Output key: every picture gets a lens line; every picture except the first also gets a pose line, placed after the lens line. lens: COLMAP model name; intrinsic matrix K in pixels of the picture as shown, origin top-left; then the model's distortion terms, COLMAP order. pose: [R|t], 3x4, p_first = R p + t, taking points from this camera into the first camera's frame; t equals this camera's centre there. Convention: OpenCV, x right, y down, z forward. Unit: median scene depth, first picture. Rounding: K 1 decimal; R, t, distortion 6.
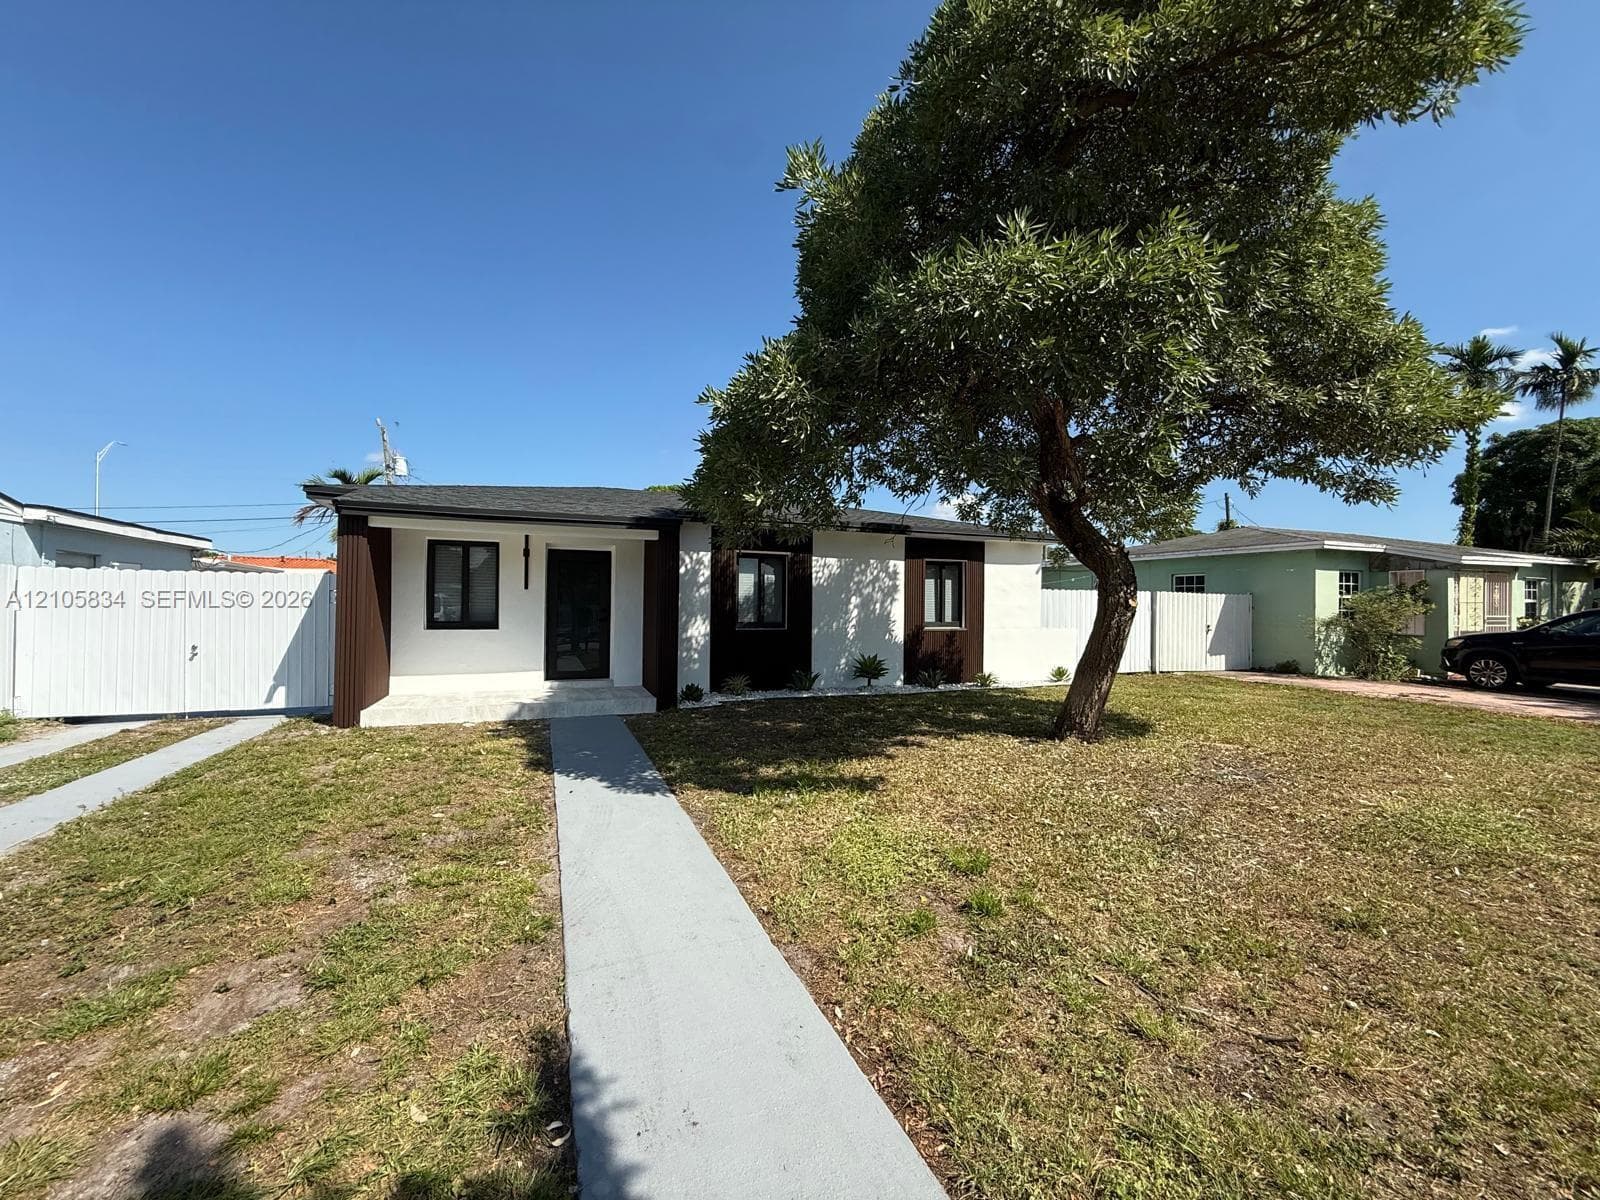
lens RADIAL K [[639.1, 0, 795.5], [0, 639.1, 599.1], [0, 0, 1]] dist [0.000412, 0.000853]
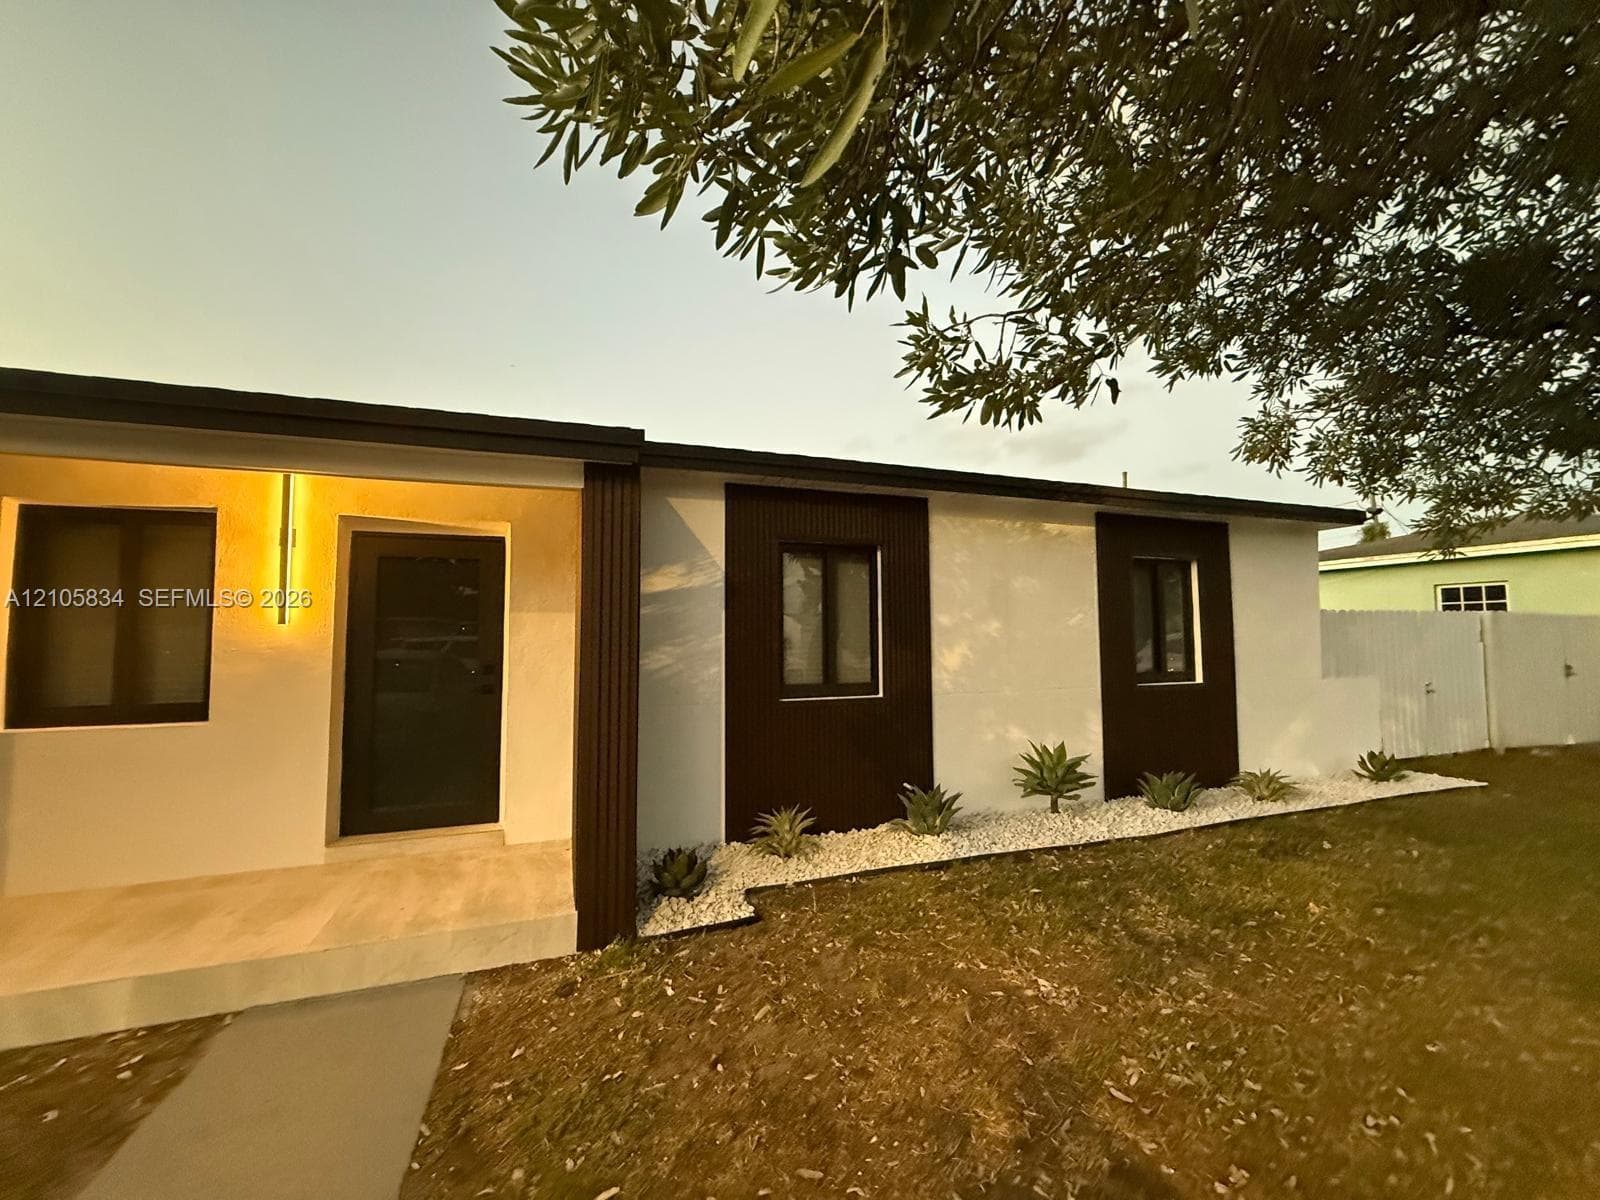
lens RADIAL K [[639.1, 0, 795.5], [0, 639.1, 599.1], [0, 0, 1]] dist [0.000412, 0.000853]
pose [[0.999624, -0.021557, -0.016930, -0.078403], [0.020582, 0.998231, -0.055783, -0.000795], [0.018102, 0.055414, 0.998299, 0.583713]]
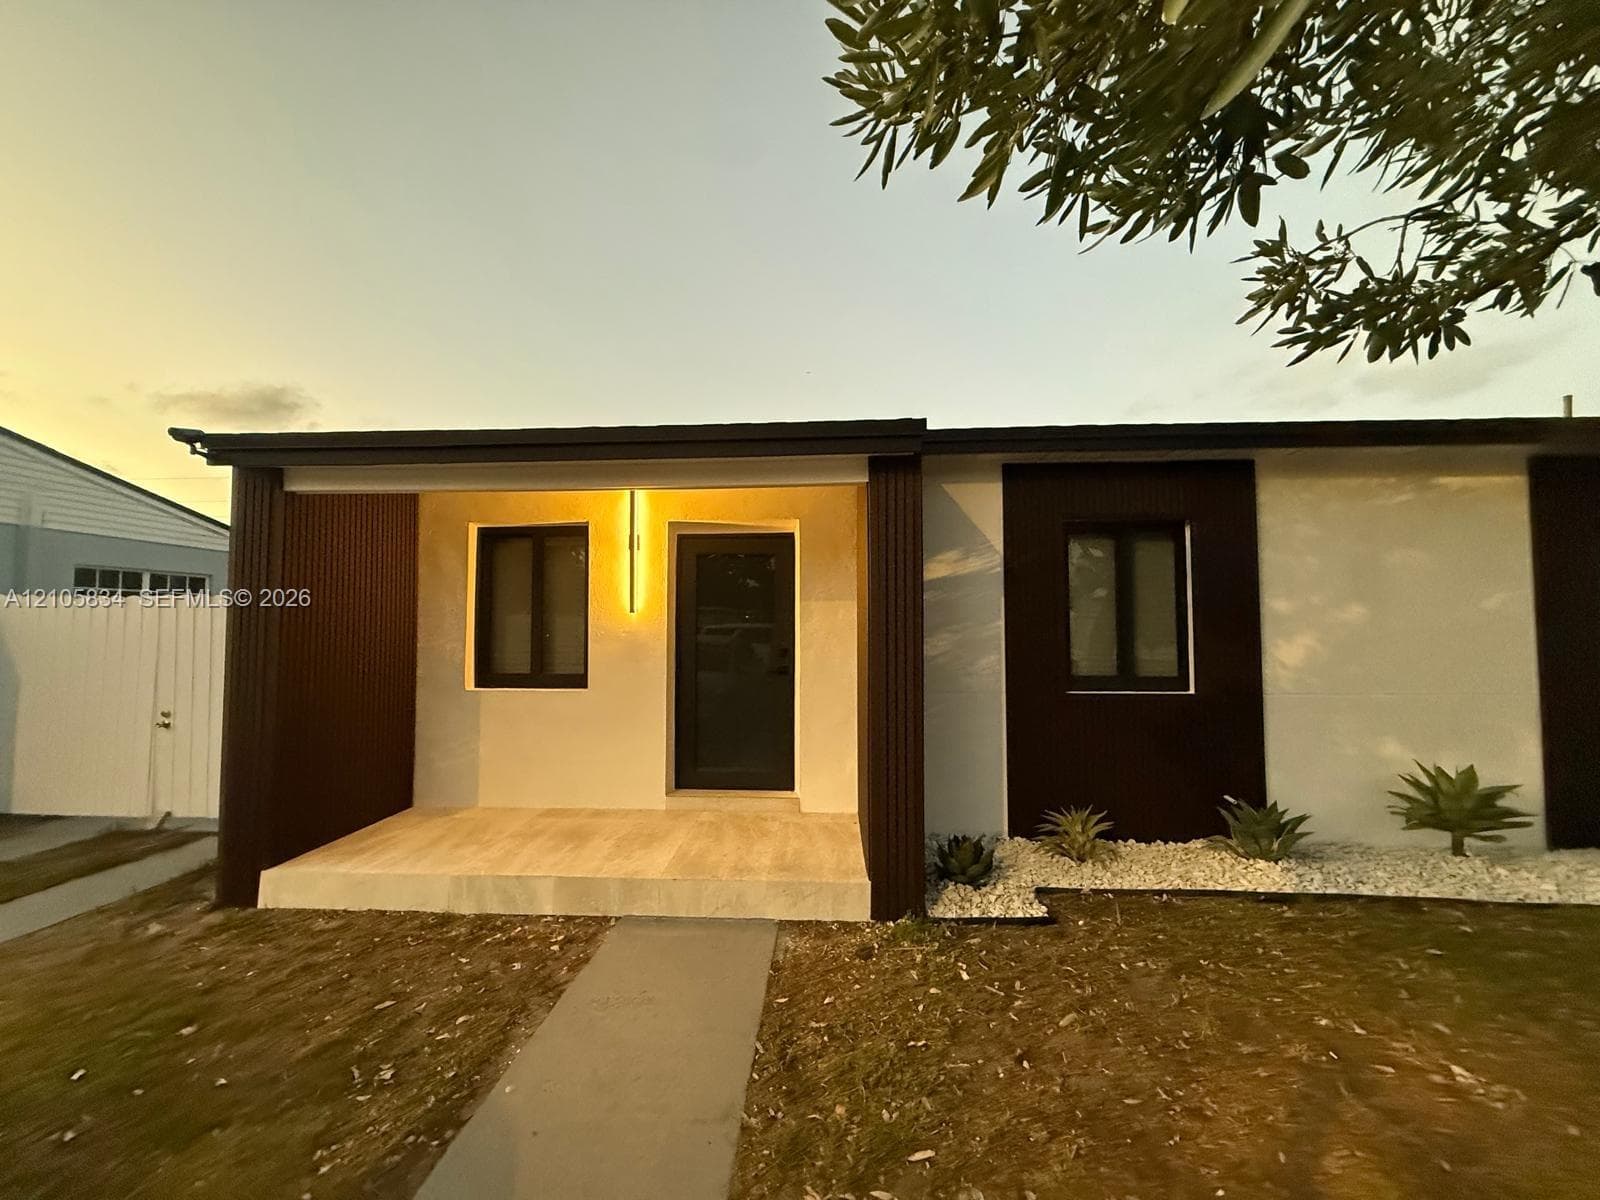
lens RADIAL K [[639.1, 0, 795.5], [0, 639.1, 599.1], [0, 0, 1]] dist [0.000412, 0.000853]
pose [[0.912231, -0.033400, -0.408313, -0.089948], [0.016966, 0.998896, -0.043806, -0.000775], [0.409325, 0.033034, 0.911790, 0.578699]]
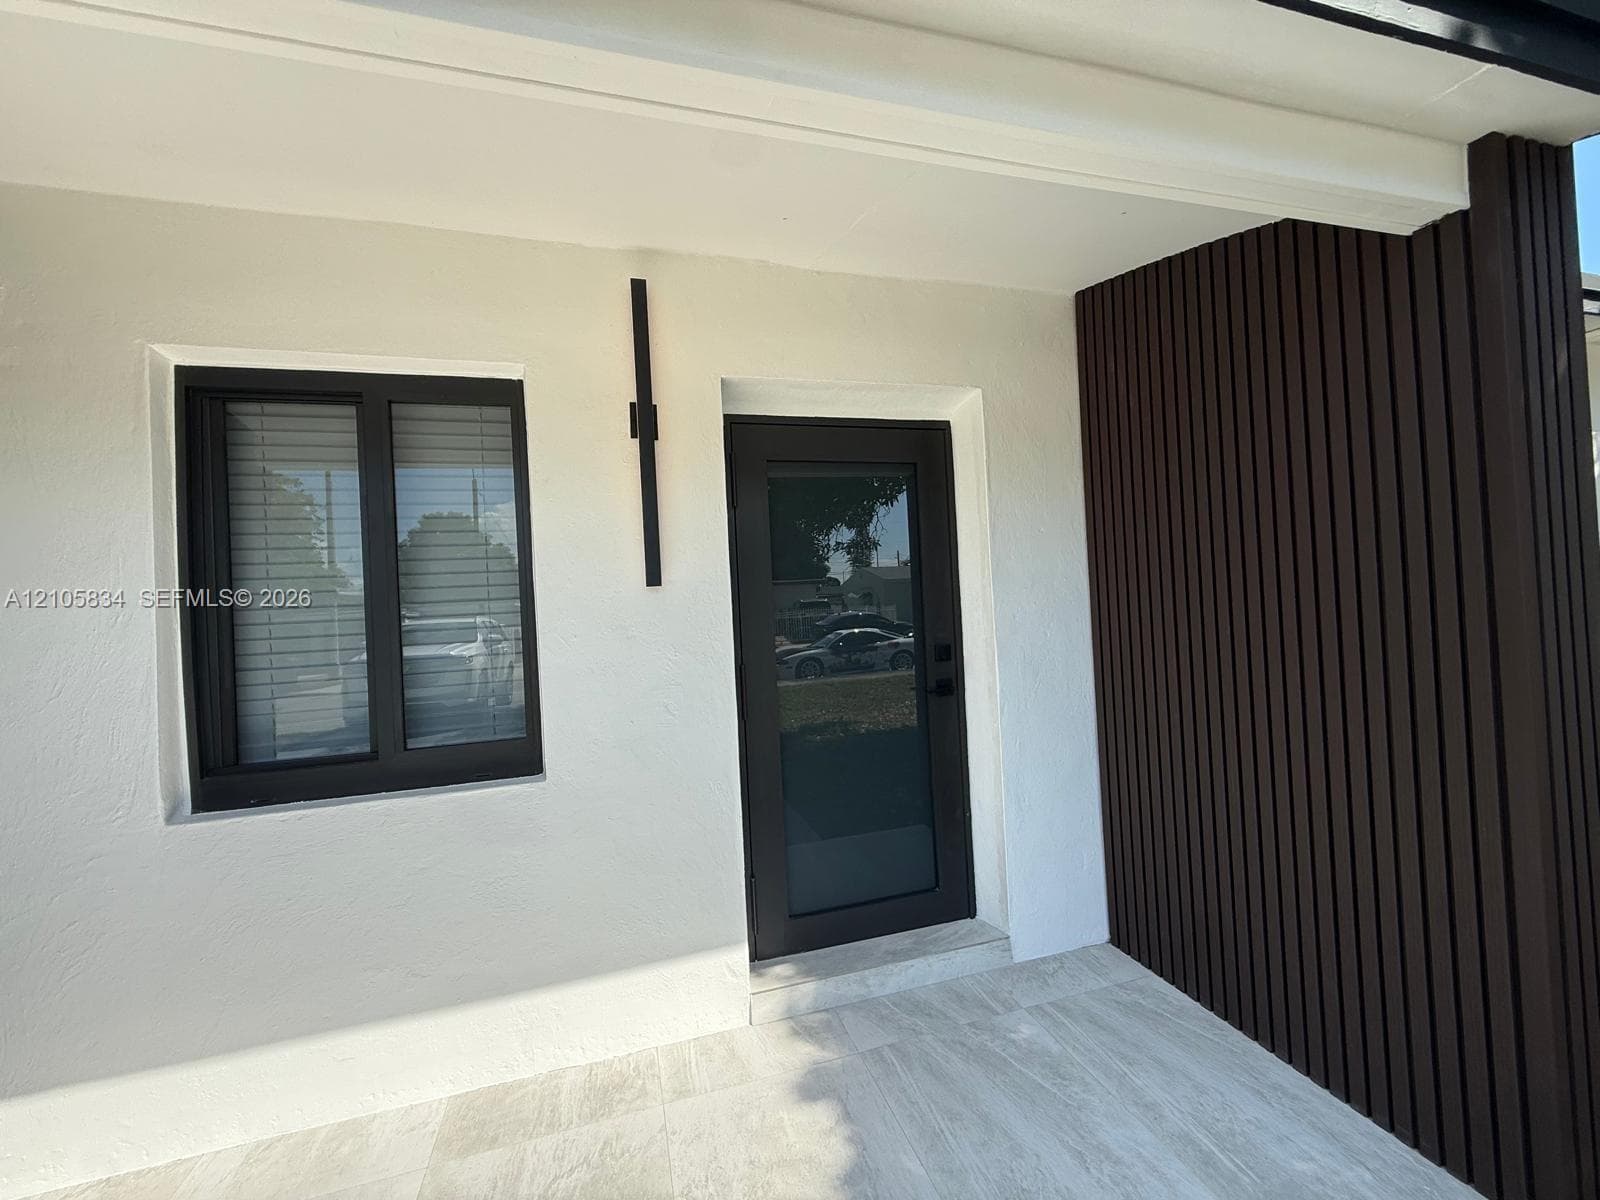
lens RADIAL K [[639.1, 0, 795.5], [0, 639.1, 599.1], [0, 0, 1]] dist [0.000412, 0.000853]
pose [[0.994797, -0.066151, -0.077475, -0.354827], [0.065778, 0.997807, -0.007357, -0.005333], [0.077792, 0.002223, 0.996967, 0.780621]]
